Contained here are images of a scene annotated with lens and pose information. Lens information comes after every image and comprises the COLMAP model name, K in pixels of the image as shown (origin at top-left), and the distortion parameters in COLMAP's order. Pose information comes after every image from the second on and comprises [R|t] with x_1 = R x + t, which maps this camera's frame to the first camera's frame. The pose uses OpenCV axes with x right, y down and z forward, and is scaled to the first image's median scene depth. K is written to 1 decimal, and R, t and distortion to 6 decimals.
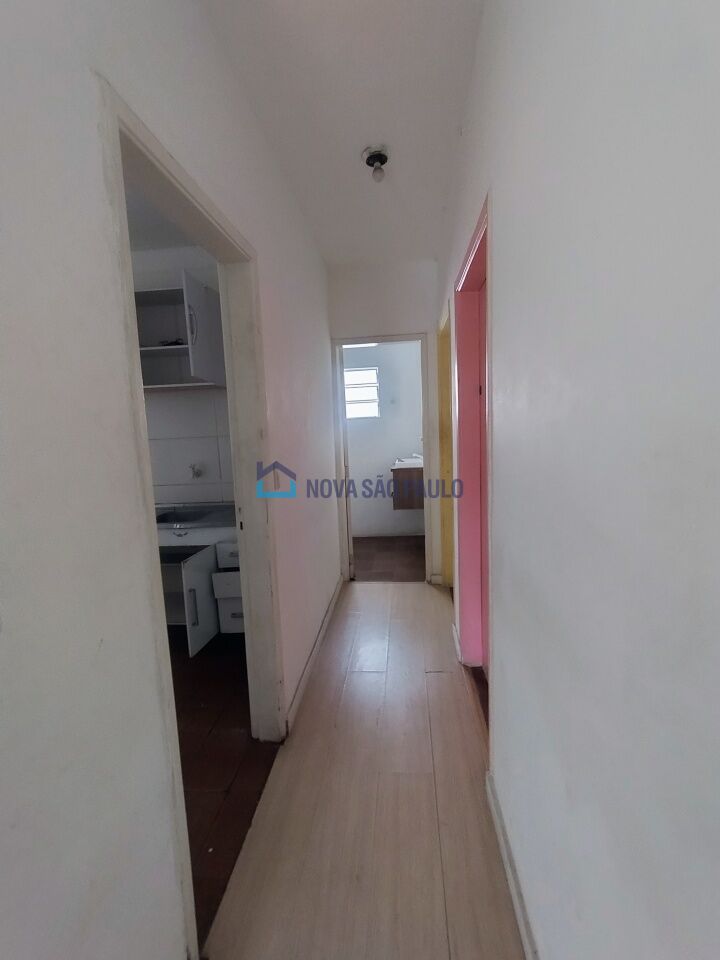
lens RADIAL K [[442.2, 0, 360.4], [0, 442.2, 480.4], [0, 0, 1]] dist [-0.018821, 0.005257]
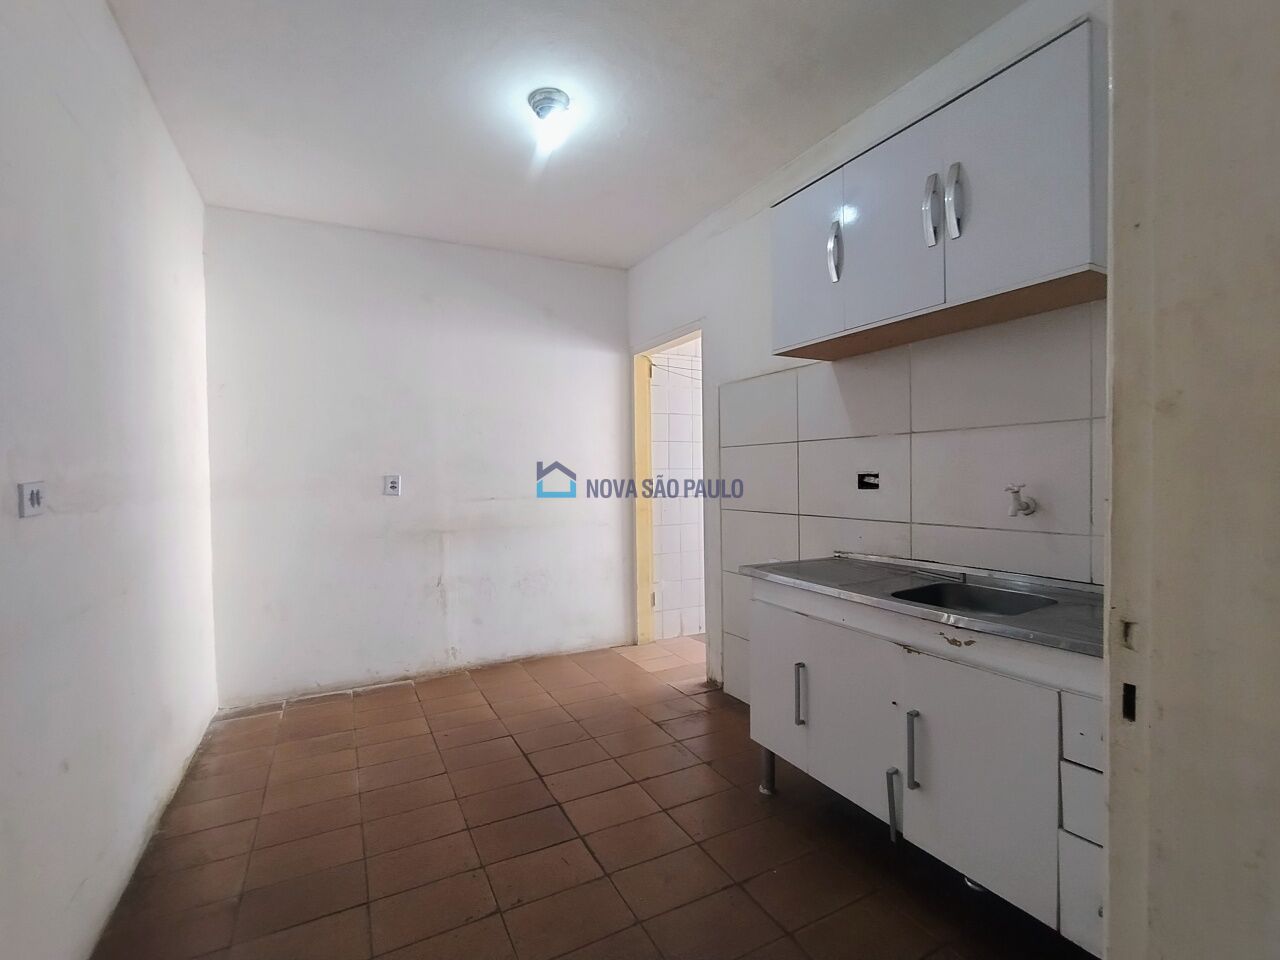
lens RADIAL K [[589.6, 0, 641.8], [0, 589.6, 477.7], [0, 0, 1]] dist [-0.018821, 0.005257]
pose [[0.547436, 0.046304, -0.835565, -0.102921], [-0.121315, 0.992312, -0.024491, 0.016811], [0.828007, 0.114774, 0.548845, 0.390583]]
